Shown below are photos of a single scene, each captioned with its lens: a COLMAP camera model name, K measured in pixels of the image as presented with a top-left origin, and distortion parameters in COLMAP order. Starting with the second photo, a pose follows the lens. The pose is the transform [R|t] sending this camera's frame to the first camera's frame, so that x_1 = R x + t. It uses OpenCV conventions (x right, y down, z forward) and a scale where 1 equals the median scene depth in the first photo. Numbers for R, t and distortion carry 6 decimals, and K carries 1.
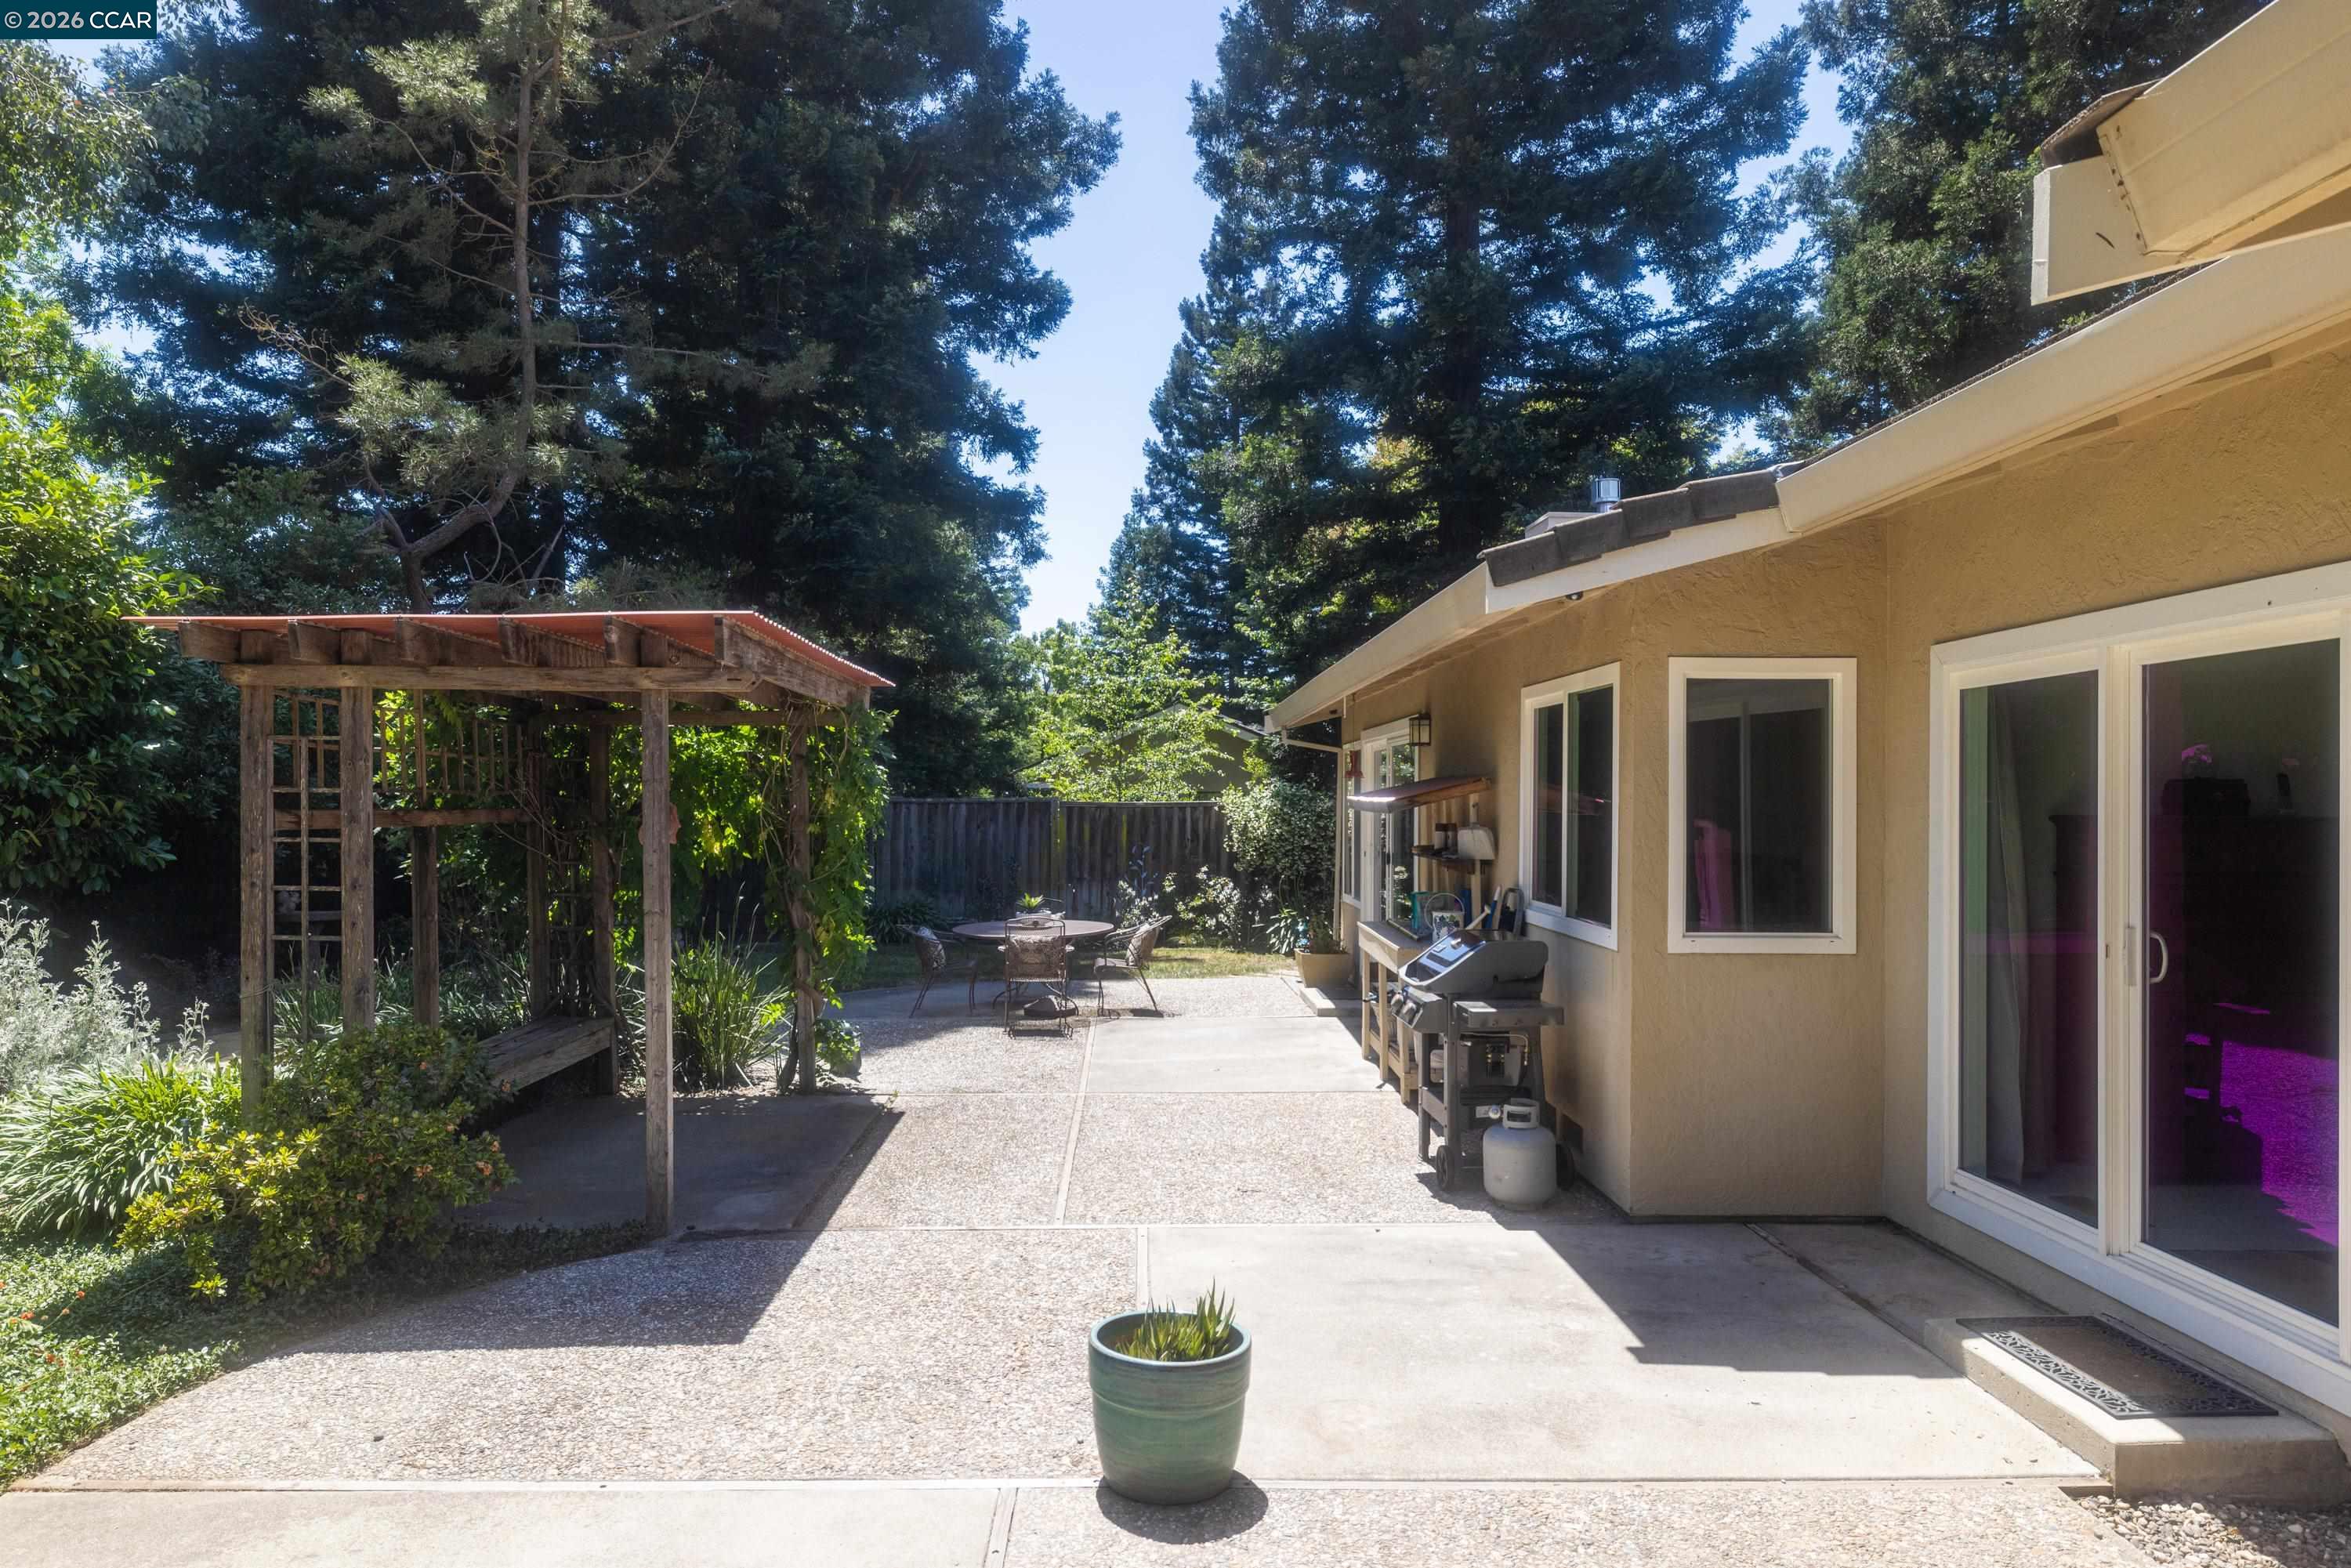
lens RADIAL K [[1444.7, 0, 1170.4], [0, 1444.7, 781.2], [0, 0, 1]] dist [0.008754, -0.000251]
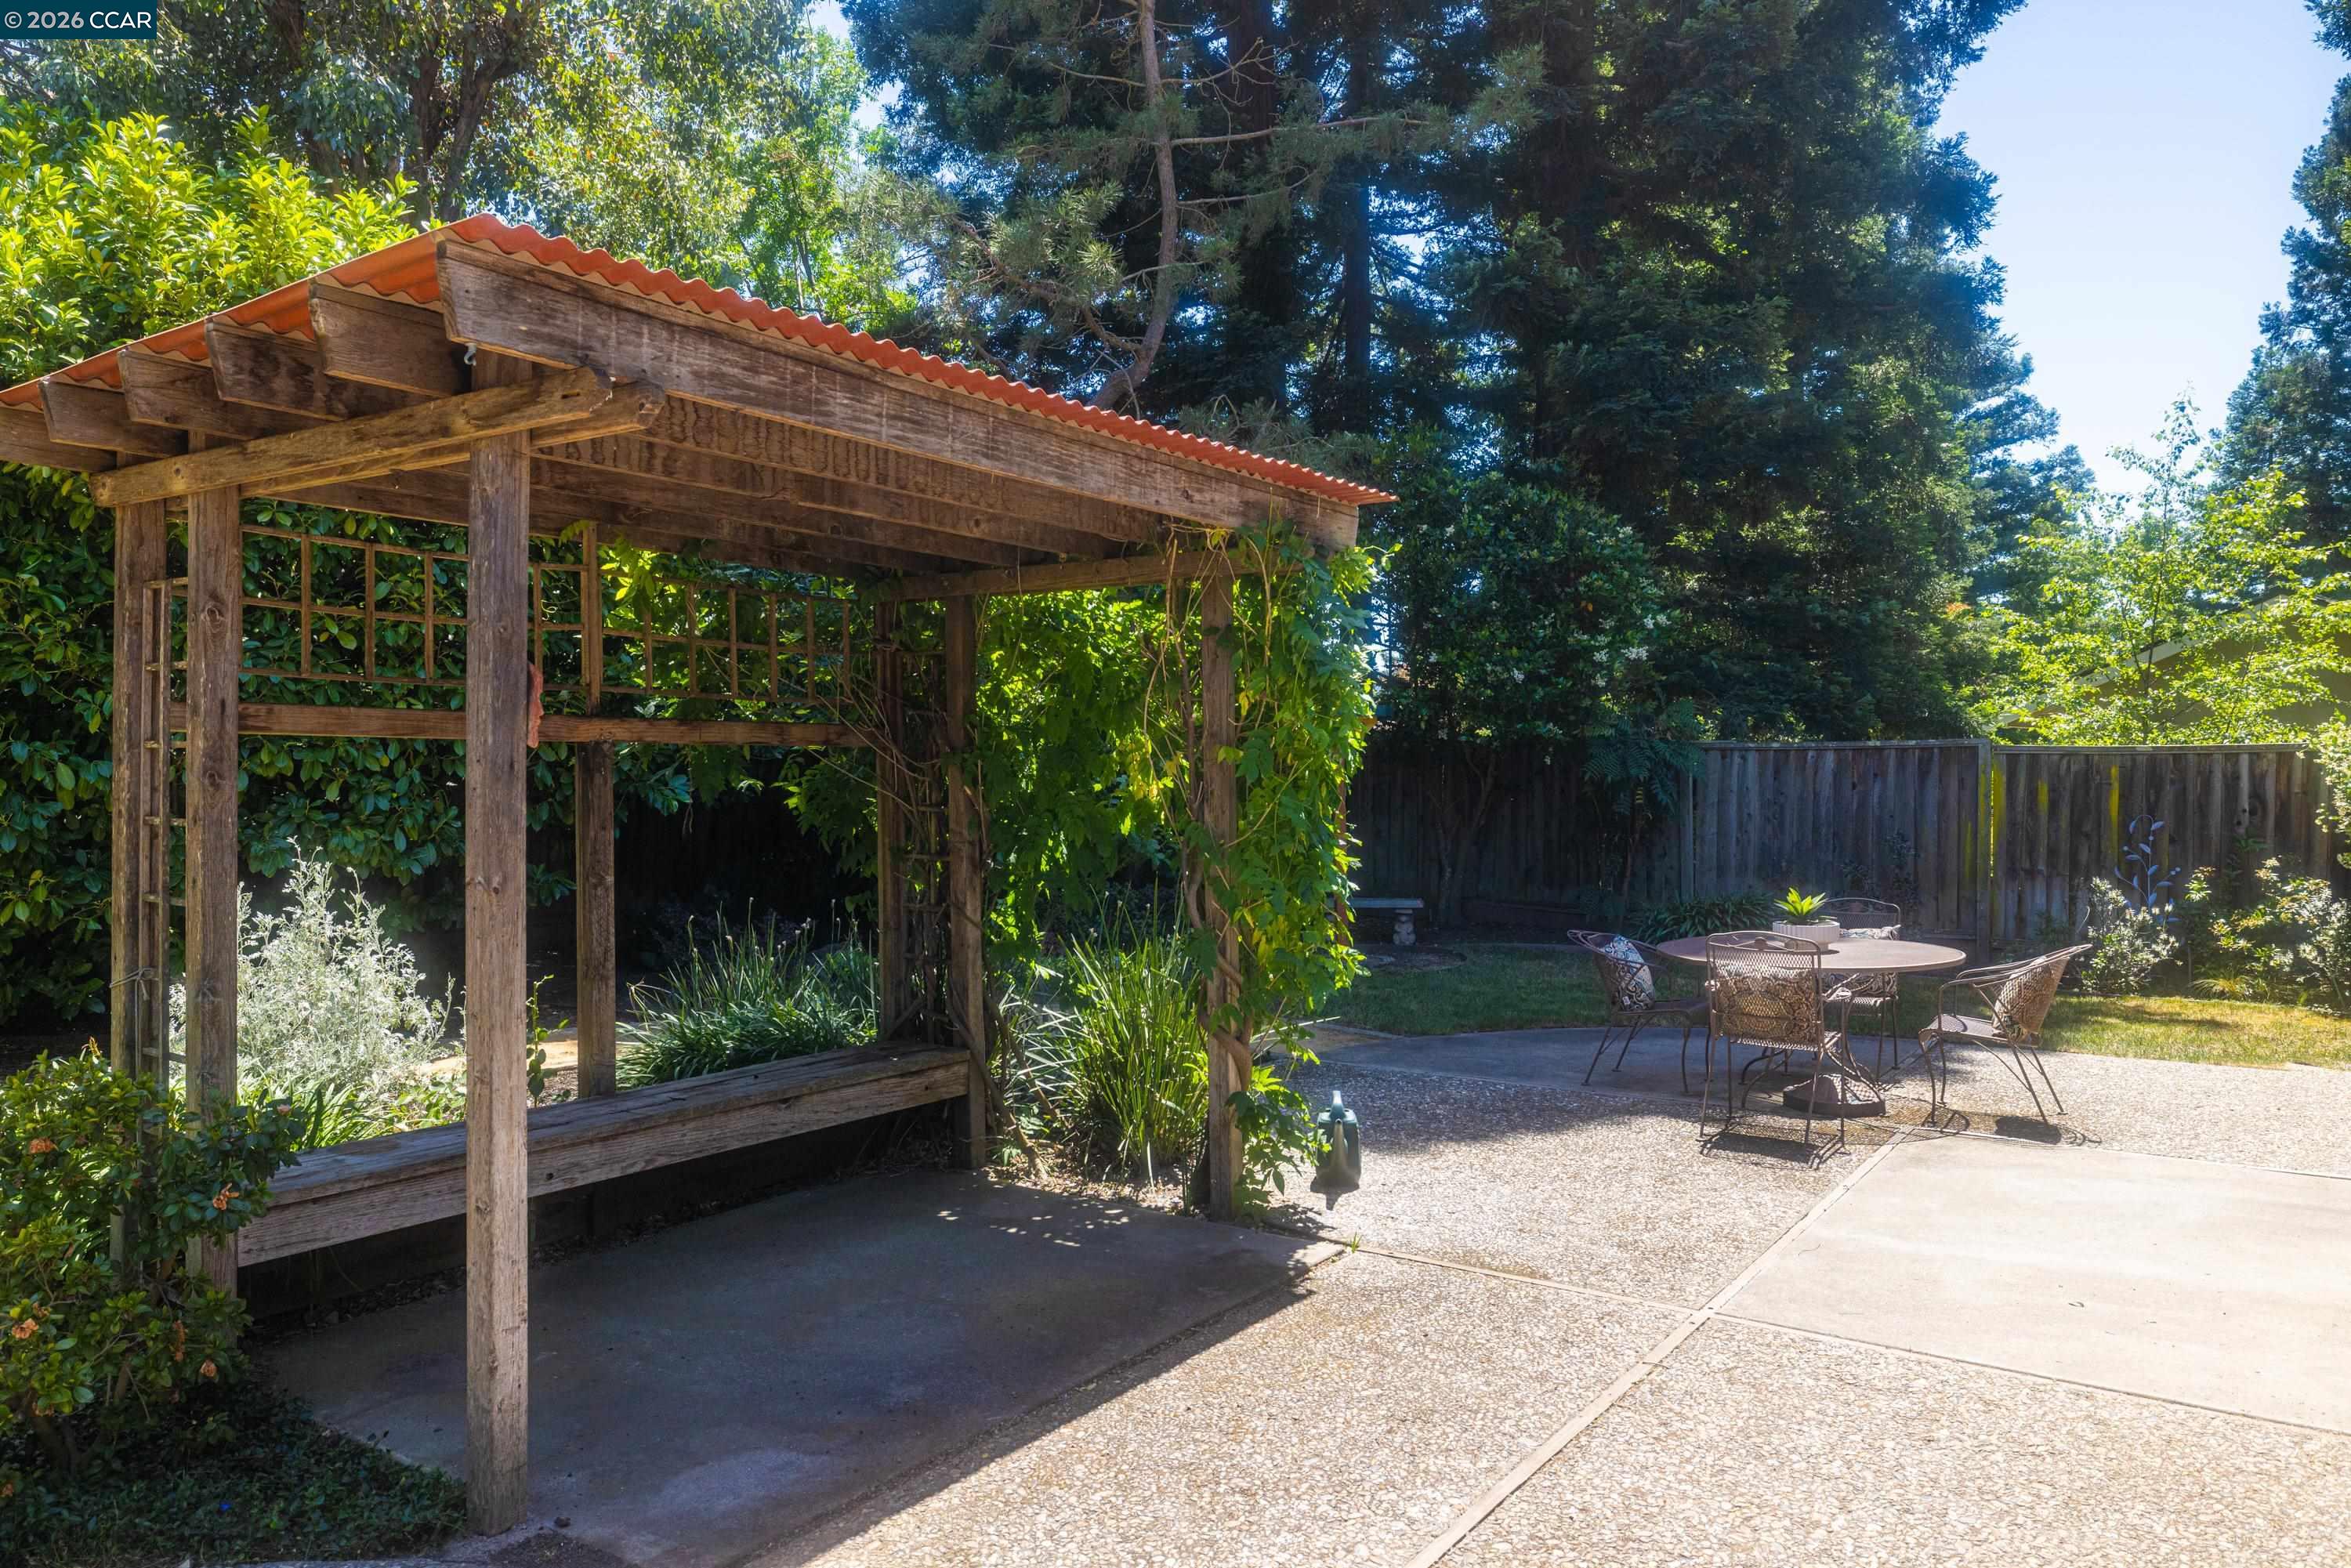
lens RADIAL K [[1609.0, 0, 1170.0], [0, 1609.0, 784.4], [0, 0, 1]] dist [0.007533, -0.007137]
pose [[0.798552, 0.002934, -0.601918, 0.058865], [0.008134, 0.999844, 0.015666, 0.017359], [0.601871, -0.017406, 0.798404, 0.244742]]
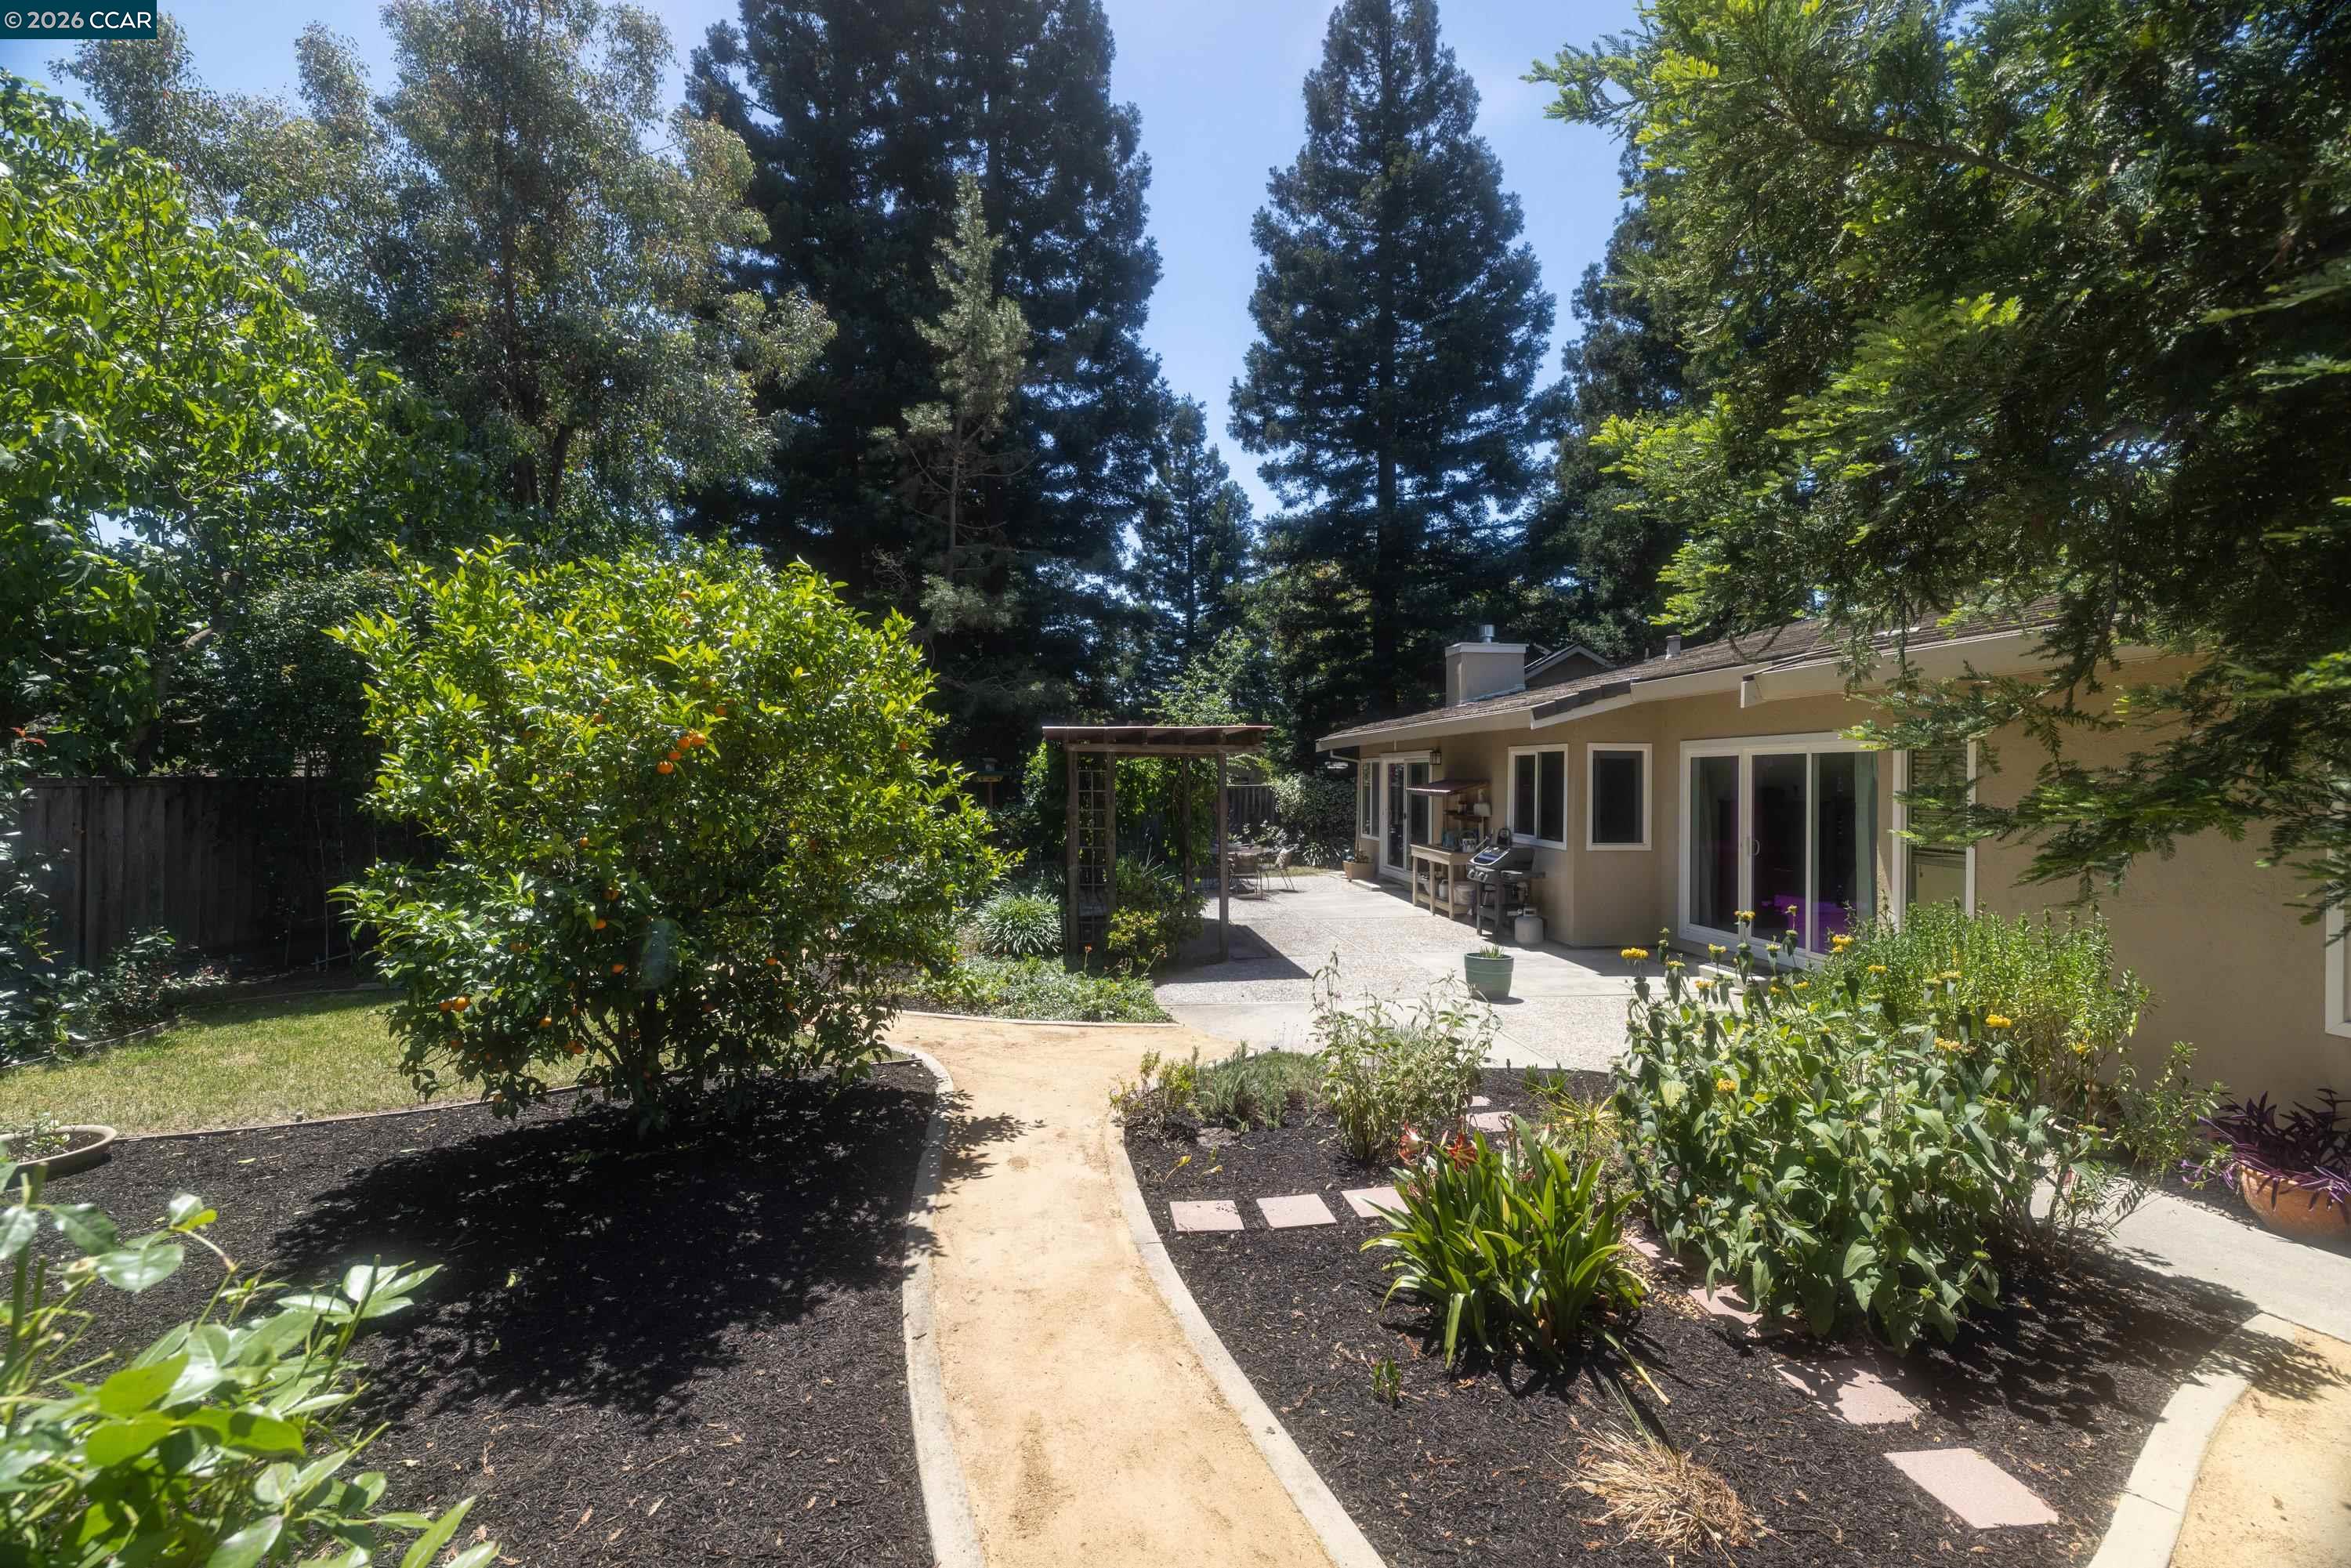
lens RADIAL K [[1032.4, 0, 1164.6], [0, 1032.4, 764.2], [0, 0, 1]] dist [0.000623, 0.001216]
pose [[0.995690, 0.004683, 0.092623, -0.219090], [-0.005095, 0.999978, 0.004218, -0.017155], [-0.092602, -0.004672, 0.995692, -0.301821]]
